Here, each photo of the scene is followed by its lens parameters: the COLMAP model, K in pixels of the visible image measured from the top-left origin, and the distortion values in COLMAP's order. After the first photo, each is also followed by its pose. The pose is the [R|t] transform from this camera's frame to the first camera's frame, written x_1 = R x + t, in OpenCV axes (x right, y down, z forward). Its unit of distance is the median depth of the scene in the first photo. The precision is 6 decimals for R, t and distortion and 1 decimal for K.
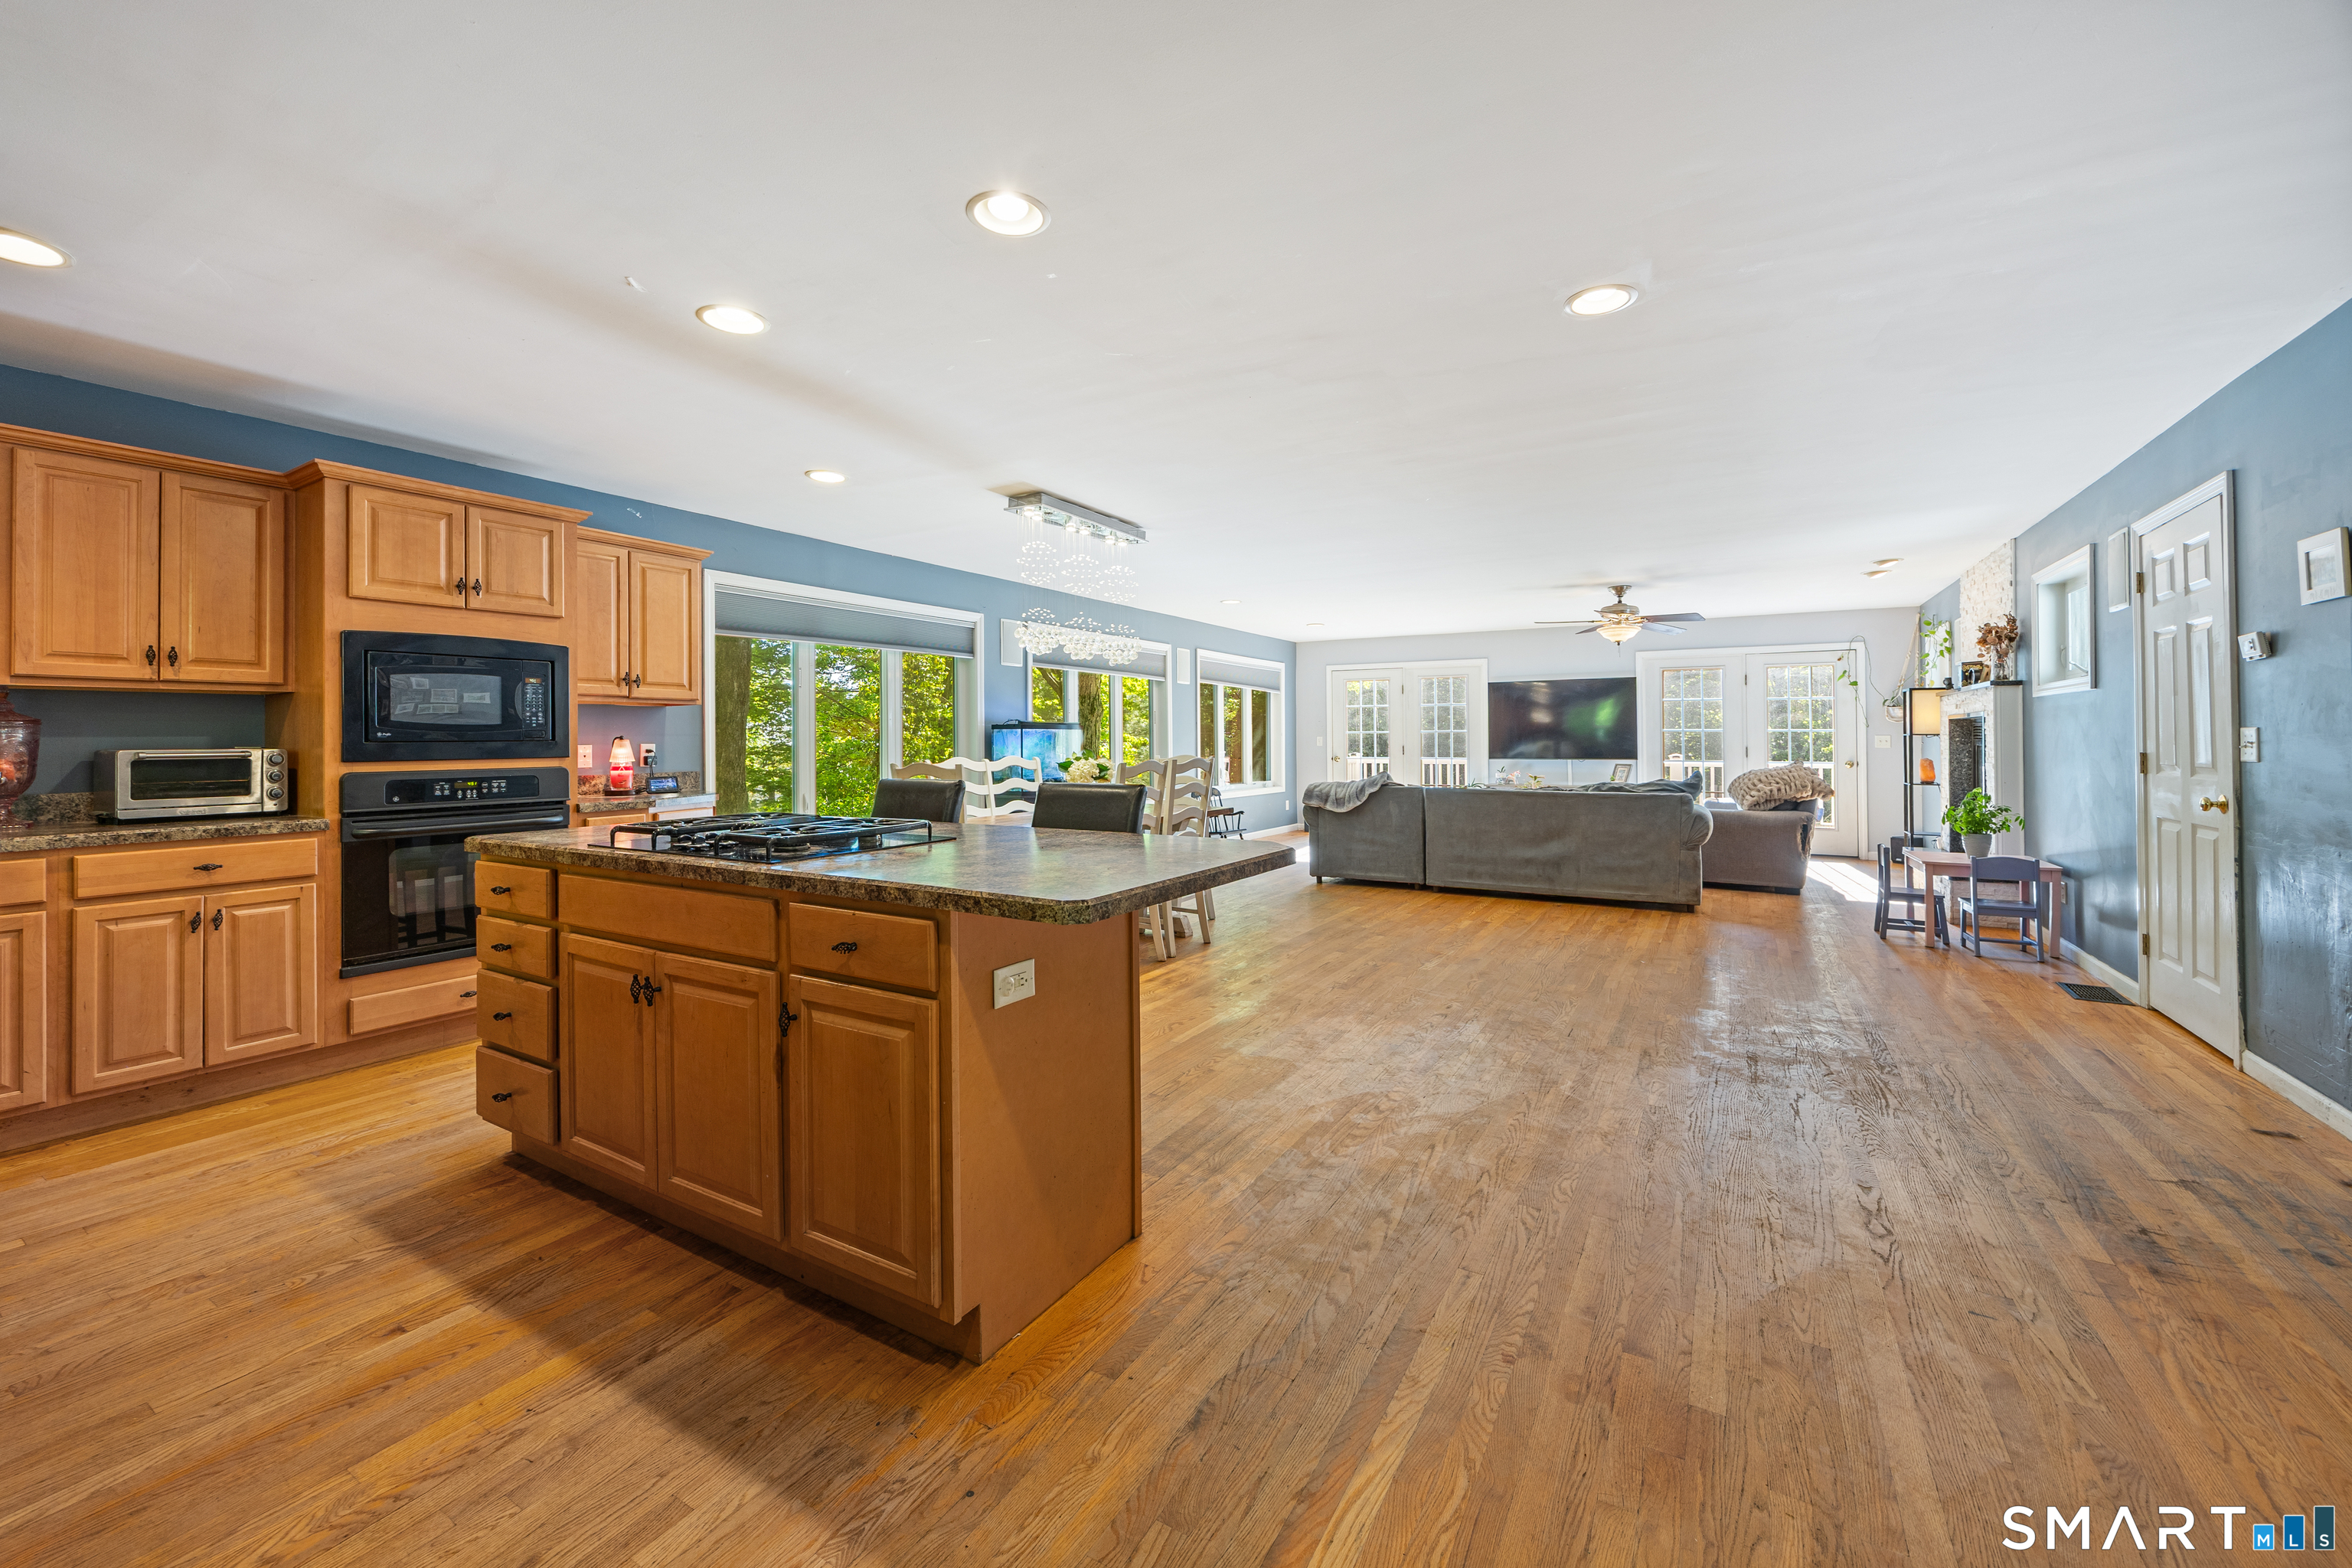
lens RADIAL K [[927.4, 0, 1171.0], [0, 927.4, 729.5], [0, 0, 1]] dist [0.001998, -0.001164]
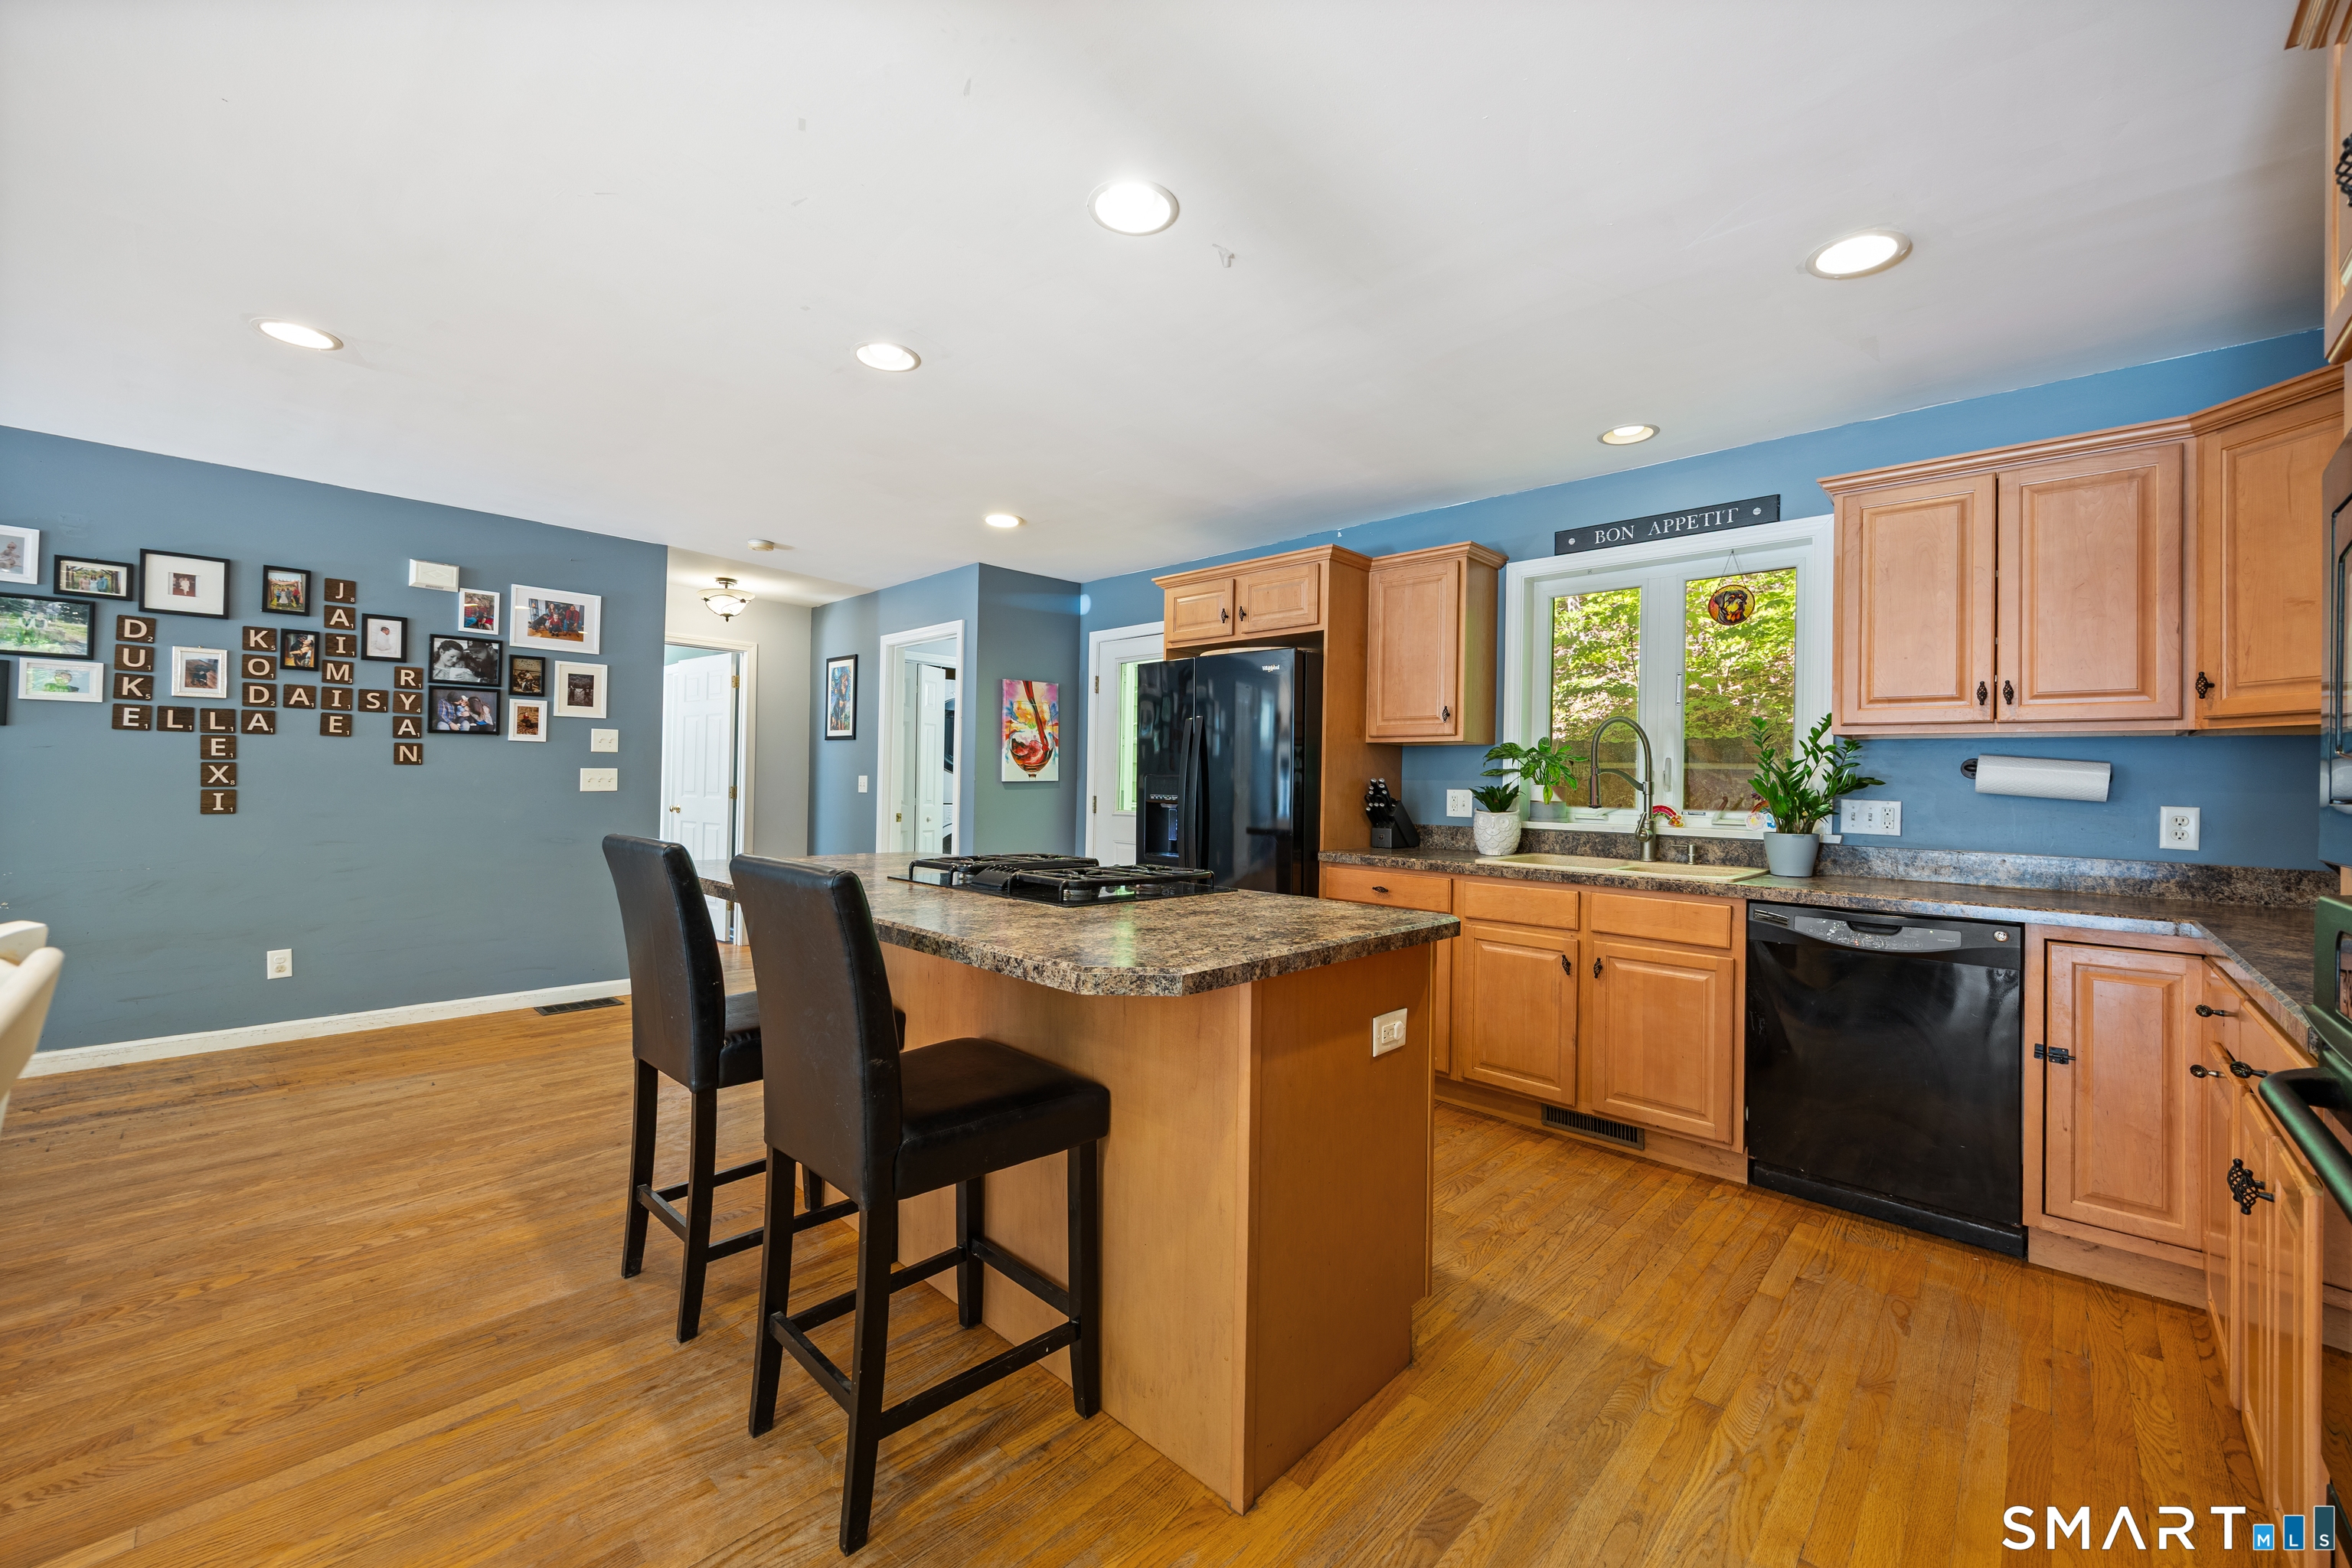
lens RADIAL K [[927.4, 0, 1169.3], [0, 927.4, 752.5], [0, 0, 1]] dist [0.001998, -0.001164]
pose [[-0.972681, -0.003401, 0.232119, -0.562123], [-0.013711, 0.998989, -0.042817, 0.015553], [-0.231739, -0.044830, -0.971744, 1.425739]]
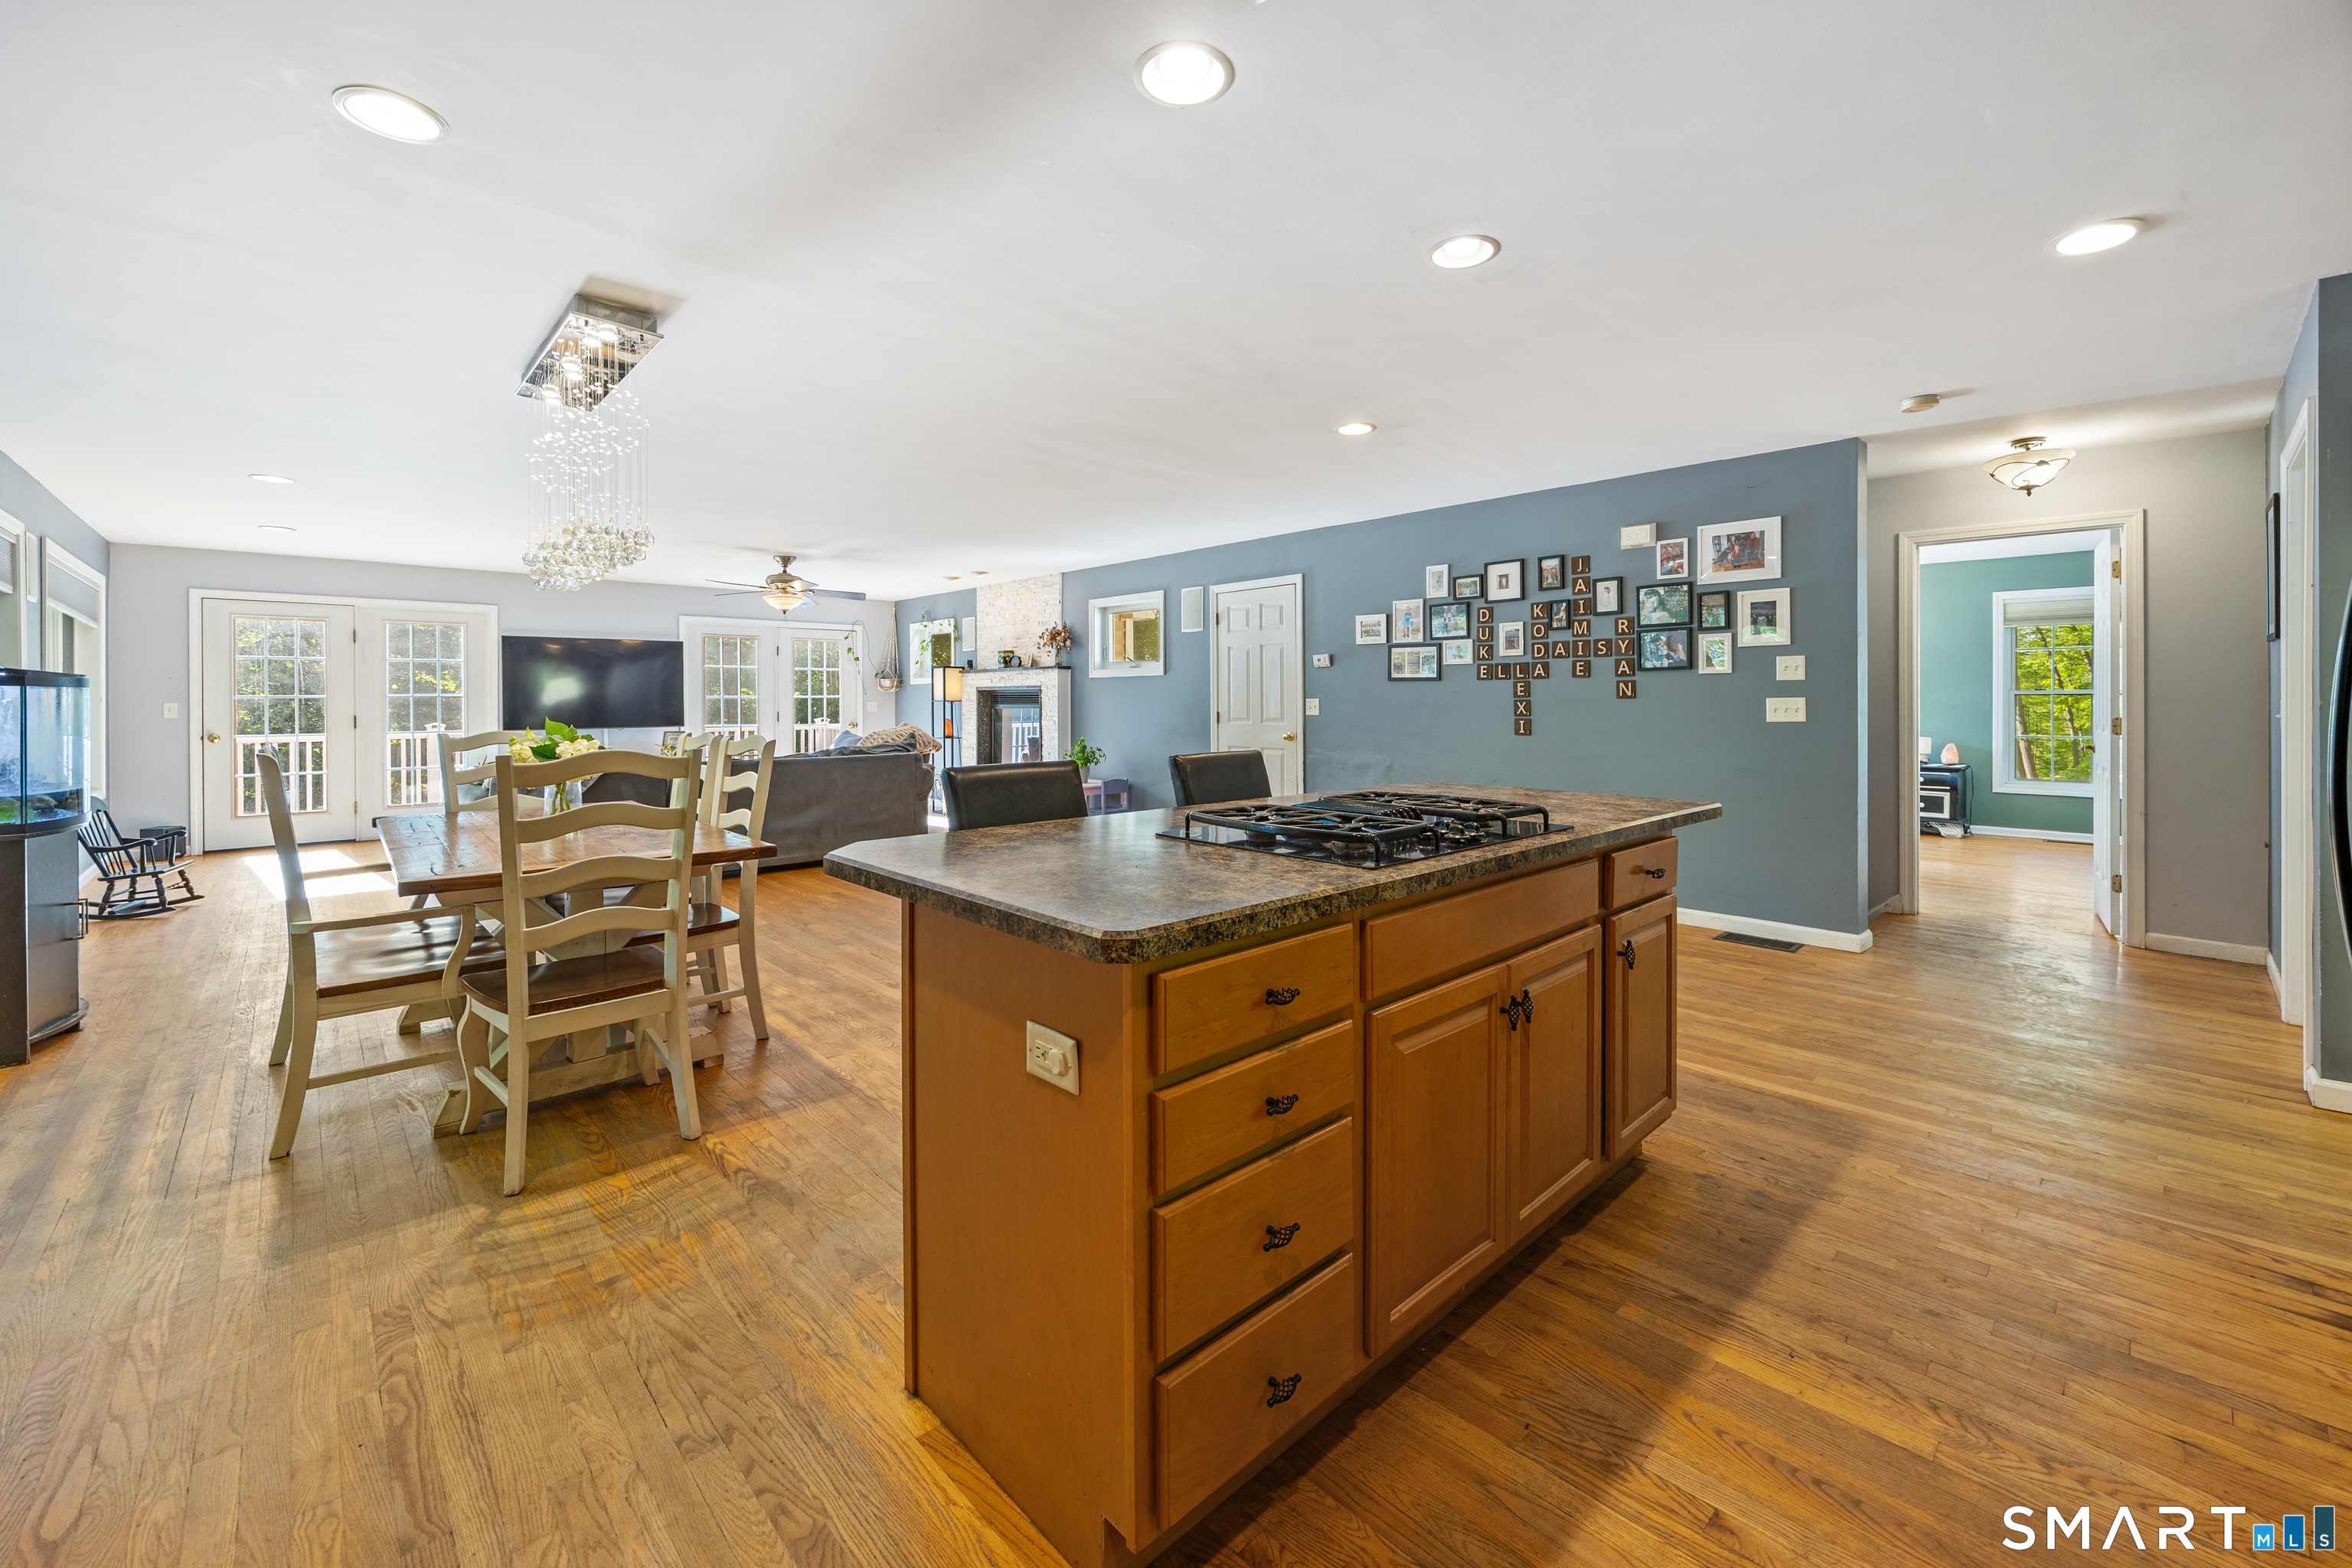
lens RADIAL K [[927.4, 0, 1198.4], [0, 927.4, 712.2], [0, 0, 1]] dist [0.001998, -0.001164]
pose [[0.266705, -0.006329, 0.963757, -0.922781], [-0.010077, 0.999905, 0.009355, 0.007709], [-0.963725, -0.012207, 0.266616, 0.680781]]
